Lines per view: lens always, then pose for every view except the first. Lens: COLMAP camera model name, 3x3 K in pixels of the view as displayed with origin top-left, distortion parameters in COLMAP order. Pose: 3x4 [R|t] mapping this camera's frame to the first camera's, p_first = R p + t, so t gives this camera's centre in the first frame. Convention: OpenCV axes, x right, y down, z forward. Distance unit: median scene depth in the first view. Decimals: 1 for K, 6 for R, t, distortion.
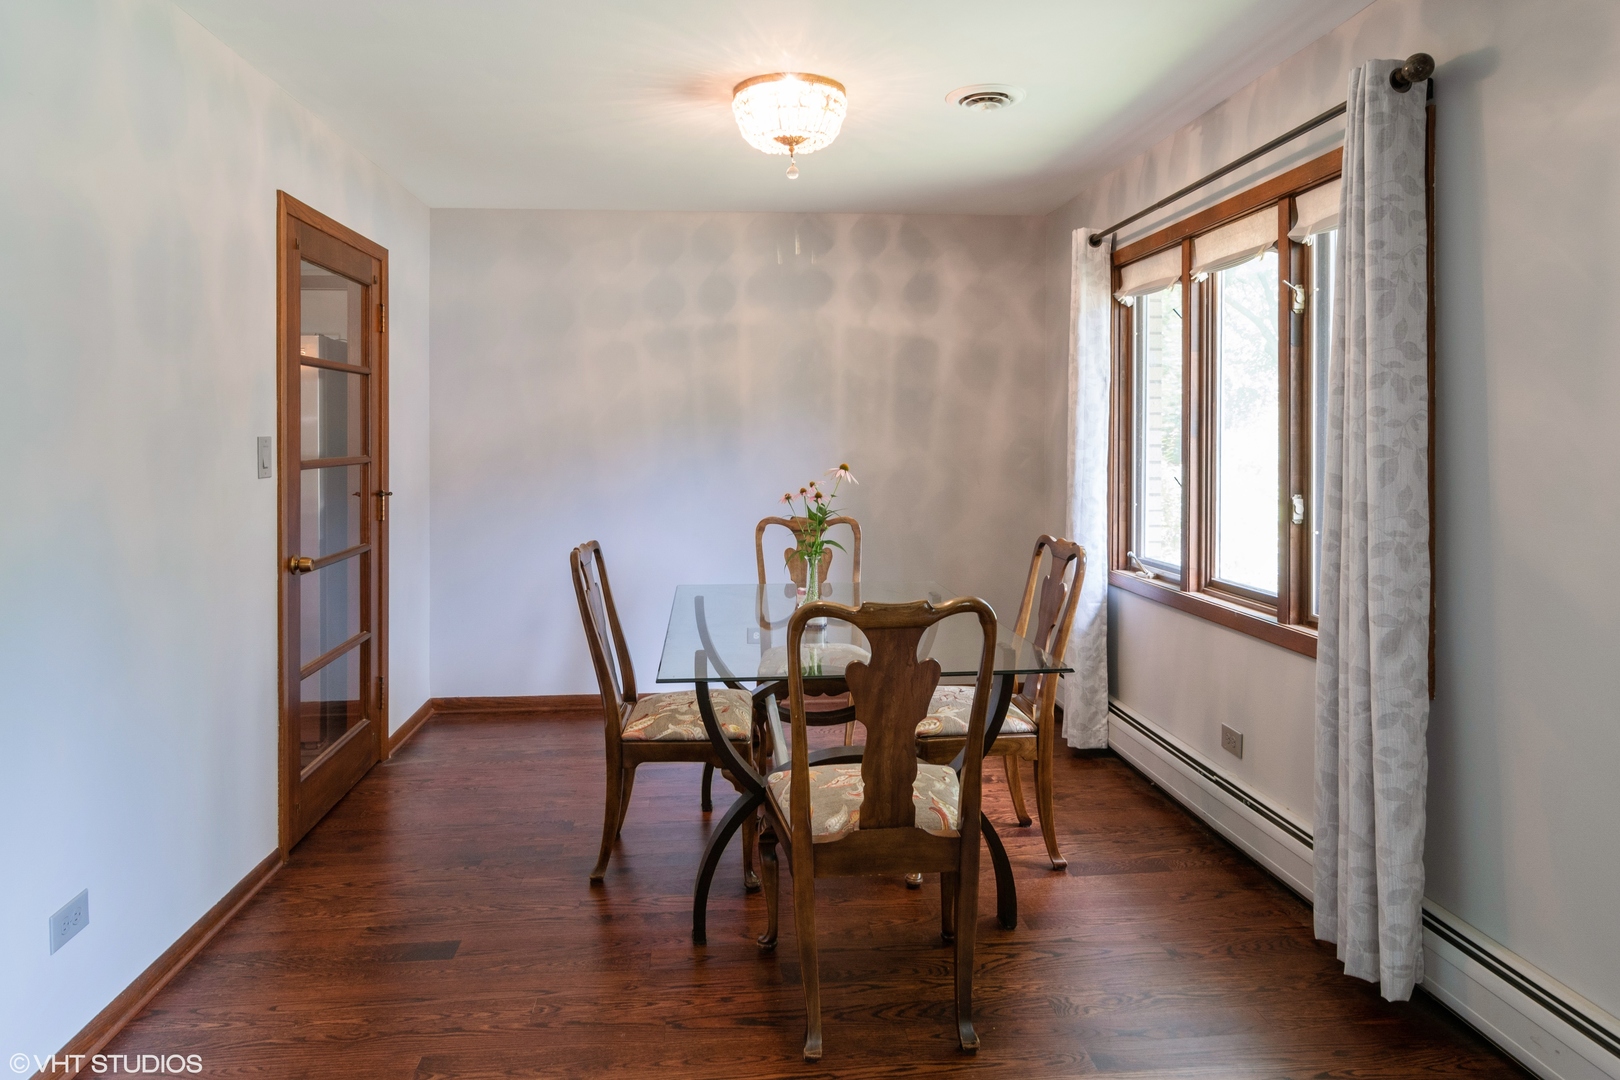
lens RADIAL K [[998.4, 0, 801.3], [0, 998.4, 441.2], [0, 0, 1]] dist [-0.003908, 0.000303]
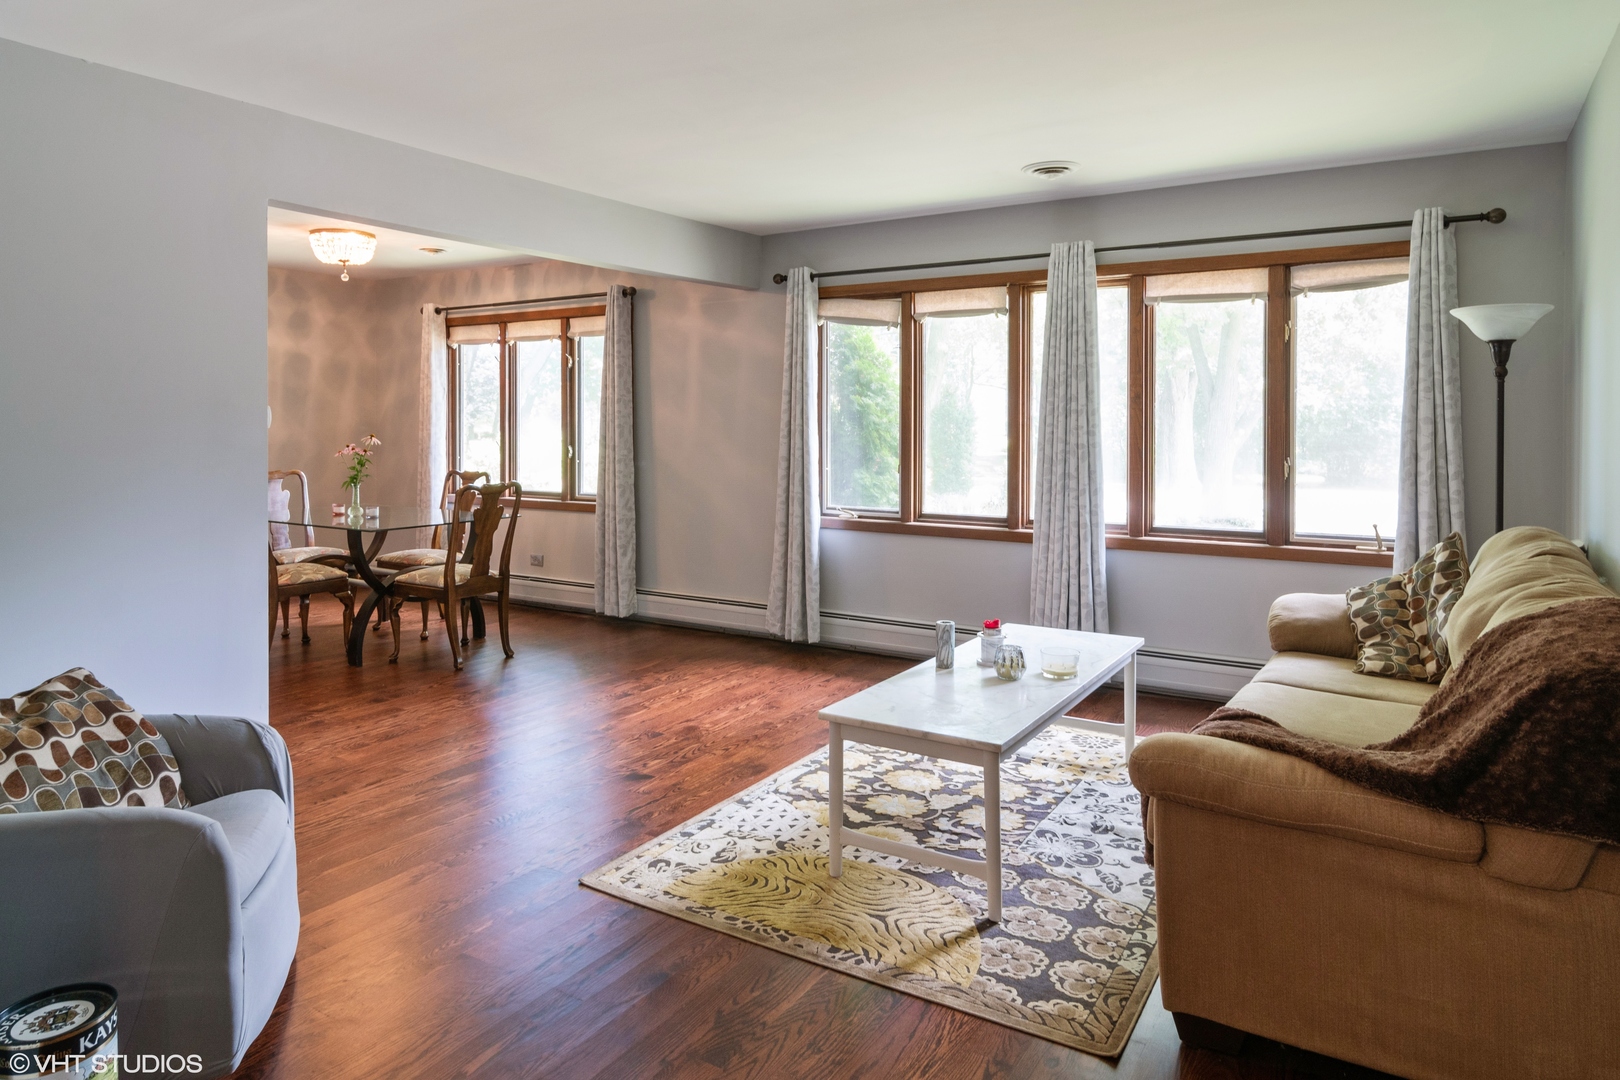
lens RADIAL K [[998.4, 0, 801.3], [0, 998.4, 441.2], [0, 0, 1]] dist [-0.003908, 0.000303]
pose [[0.603171, -0.013935, 0.797490, -0.896557], [0.000310, 0.999851, 0.017236, 0.002862], [-0.797612, -0.010150, 0.603086, -0.727170]]
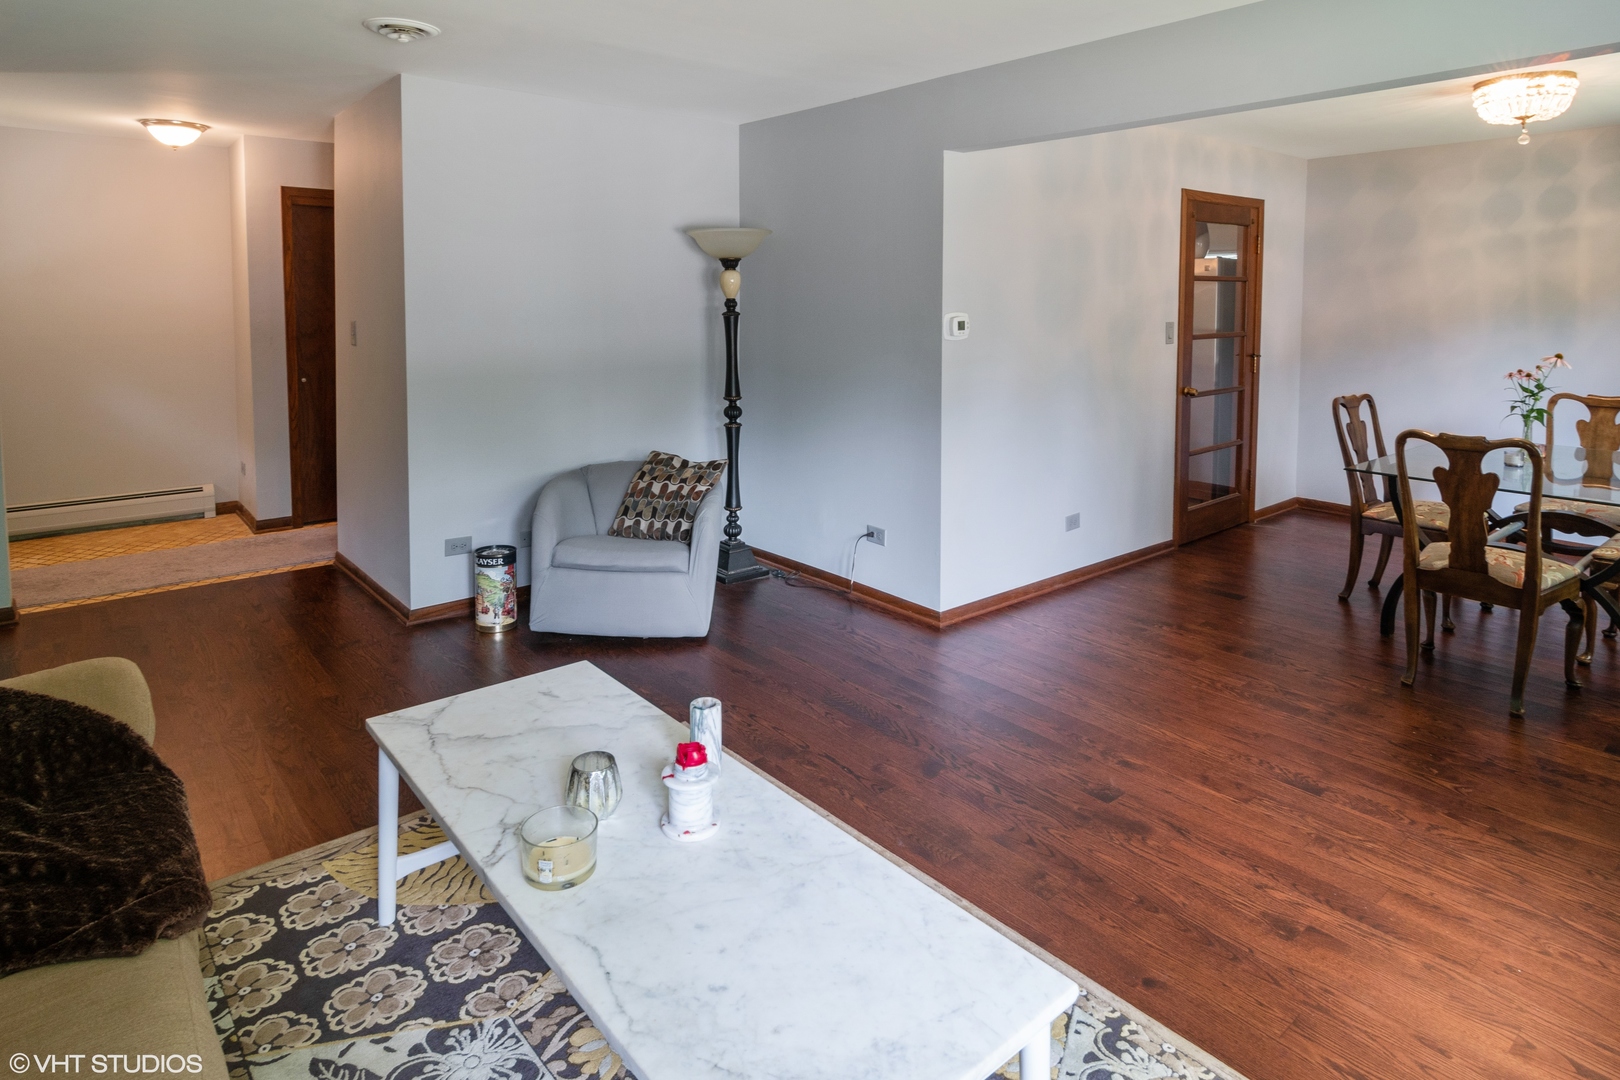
lens RADIAL K [[939.9, 0, 802.7], [0, 939.9, 341.2], [0, 0, 1]] dist [0.002243, 0.000853]
pose [[0.570184, 0.044162, -0.820329, 0.458547], [-0.008427, 0.998816, 0.047913, -0.041646], [0.821474, -0.020406, 0.569881, -0.512754]]
